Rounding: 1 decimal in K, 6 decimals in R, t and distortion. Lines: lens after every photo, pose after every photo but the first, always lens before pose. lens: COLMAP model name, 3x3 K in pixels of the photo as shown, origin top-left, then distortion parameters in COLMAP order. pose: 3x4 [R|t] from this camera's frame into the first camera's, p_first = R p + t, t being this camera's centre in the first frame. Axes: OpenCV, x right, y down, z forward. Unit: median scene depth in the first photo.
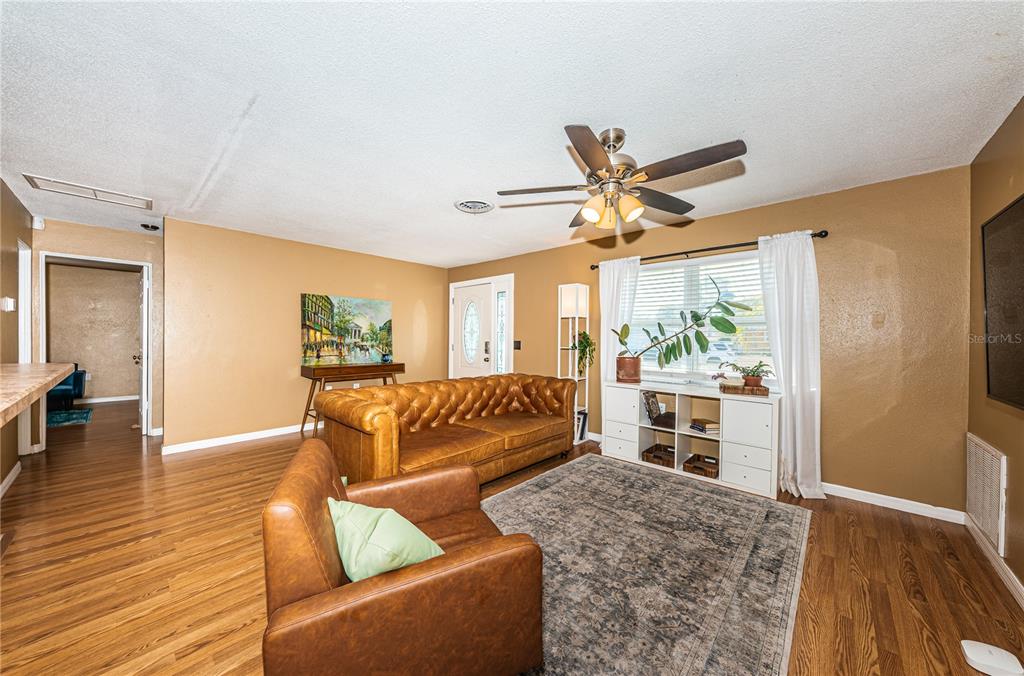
lens RADIAL K [[355.4, 0, 511.6], [0, 355.4, 340.0], [0, 0, 1]] dist [0.007008, -0.000068]
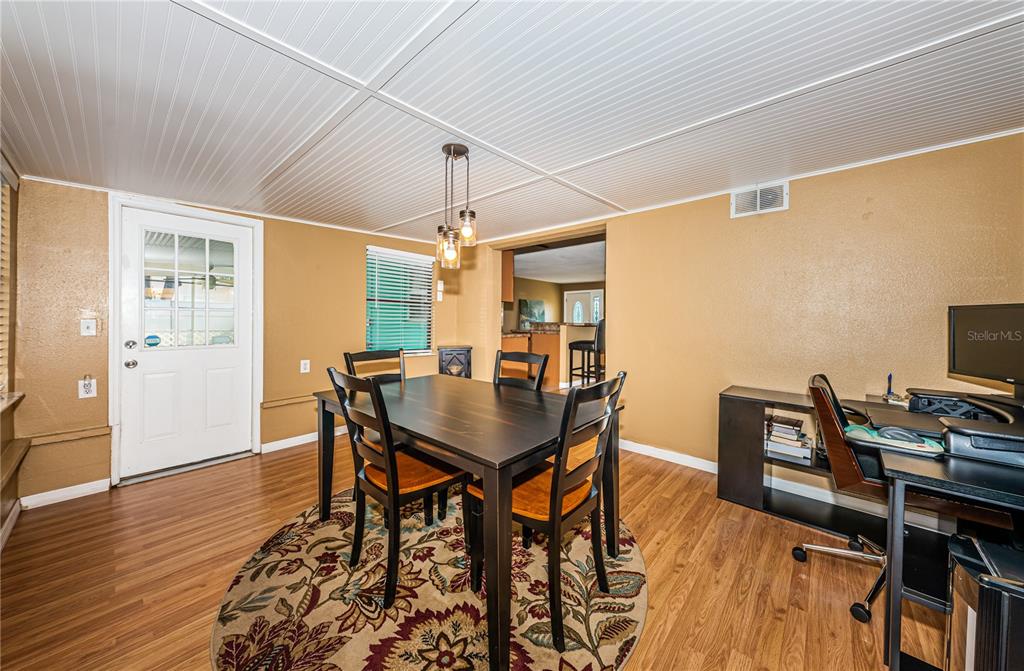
lens RADIAL K [[353.2, 0, 514.4], [0, 353.2, 322.5], [0, 0, 1]] dist [0.000542, 0.000007]
pose [[0.999885, -0.001962, 0.015013, -0.805354], [0.002062, 0.999976, -0.006647, 0.047222], [-0.015000, 0.006677, 0.999865, -1.627507]]
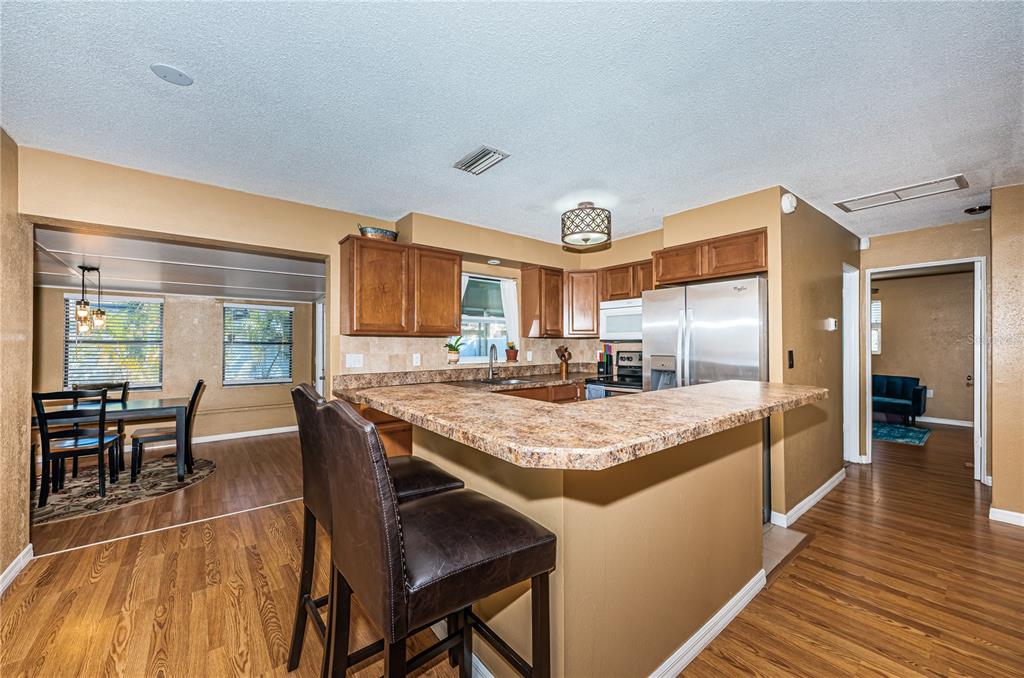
lens RADIAL K [[387.7, 0, 512.2], [0, 387.7, 341.5], [0, 0, 1]] dist [-0.001000, -0.000085]
pose [[-0.157909, -0.010699, -0.987396, -0.047785], [-0.009935, 0.999908, -0.009246, -0.019707], [0.987404, 0.008350, -0.158001, 0.169559]]
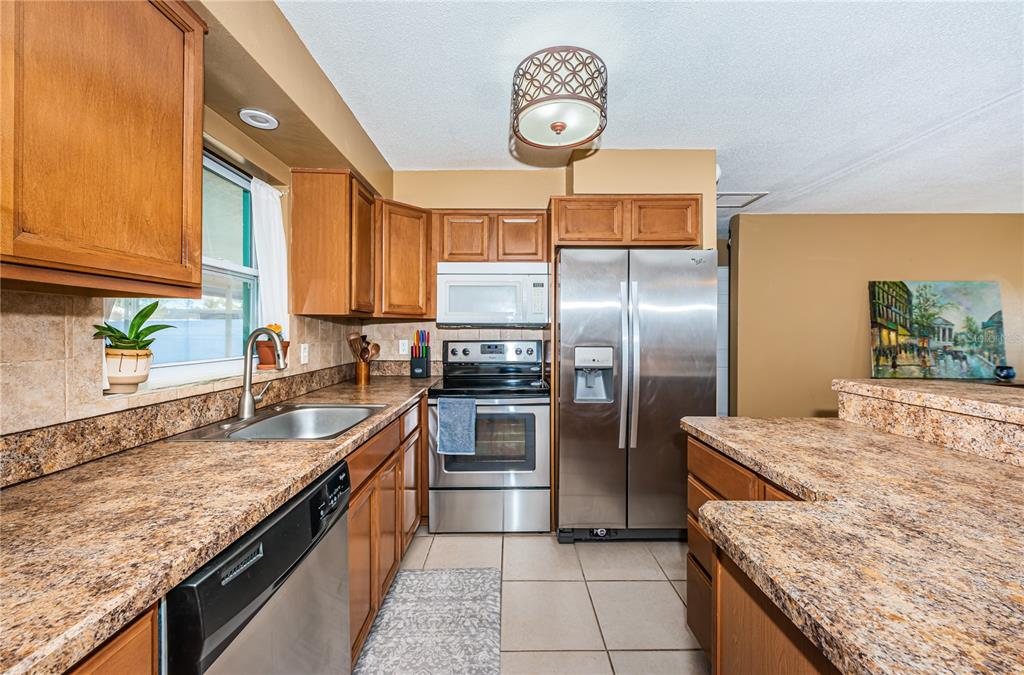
lens RADIAL K [[380.9, 0, 509.1], [0, 380.9, 333.1], [0, 0, 1]] dist [0.001645, 0.000302]
pose [[0.671056, -0.003530, -0.741398, -0.616006], [-0.003572, 0.999962, -0.007994, -0.014032], [0.741398, 0.008013, 0.671018, -0.130508]]
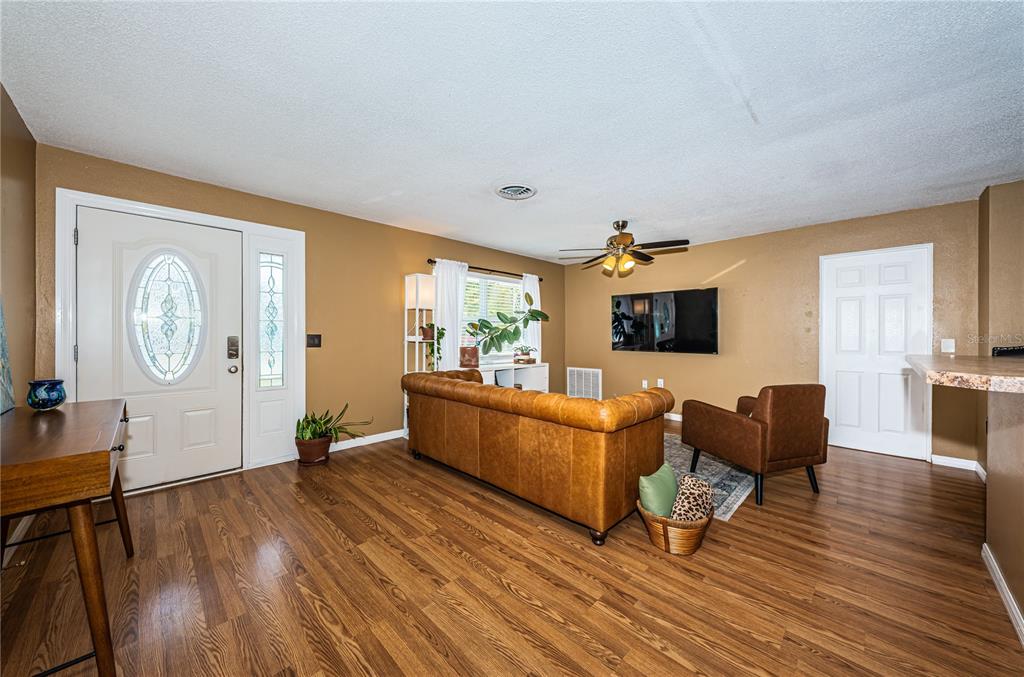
lens RADIAL K [[364.5, 0, 511.6], [0, 364.5, 333.6], [0, 0, 1]] dist [0.001390, 0.000032]
pose [[0.047512, -0.005552, 0.998855, -0.911162], [0.004073, 0.999977, 0.005365, -0.002277], [-0.998862, 0.003814, 0.047534, 0.816117]]
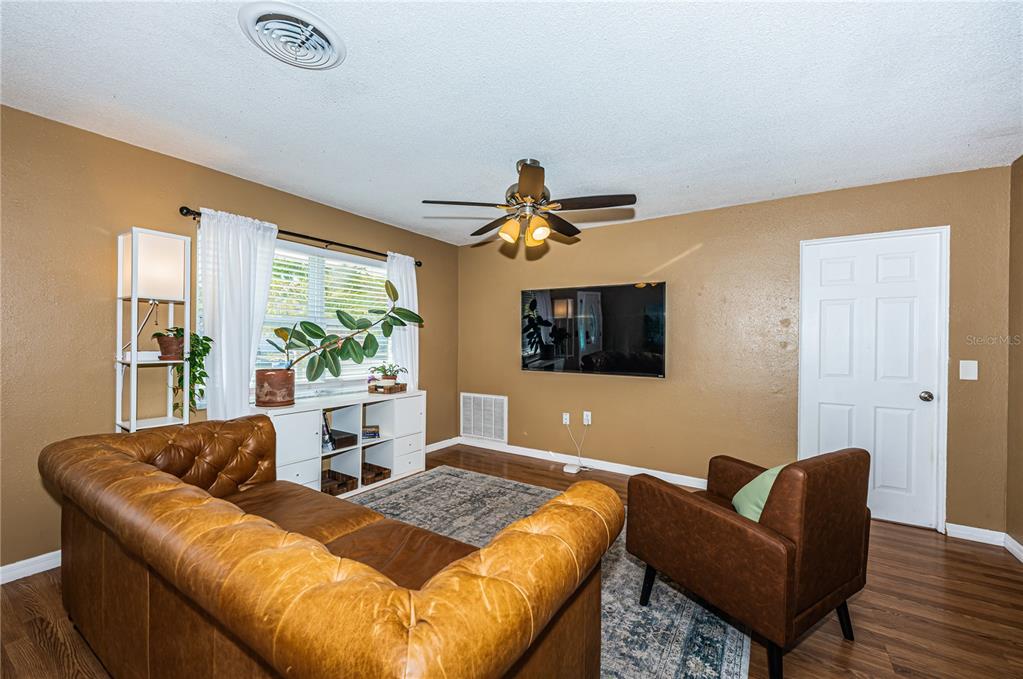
lens RADIAL K [[410.7, 0, 511.5], [0, 410.7, 339.5], [0, 0, 1]] dist [0.001218, 0.000076]
pose [[-0.164478, -0.006005, 0.986363, -0.541876], [-0.005345, 0.999972, 0.005197, -0.016128], [-0.986366, -0.004417, -0.164505, 0.695606]]
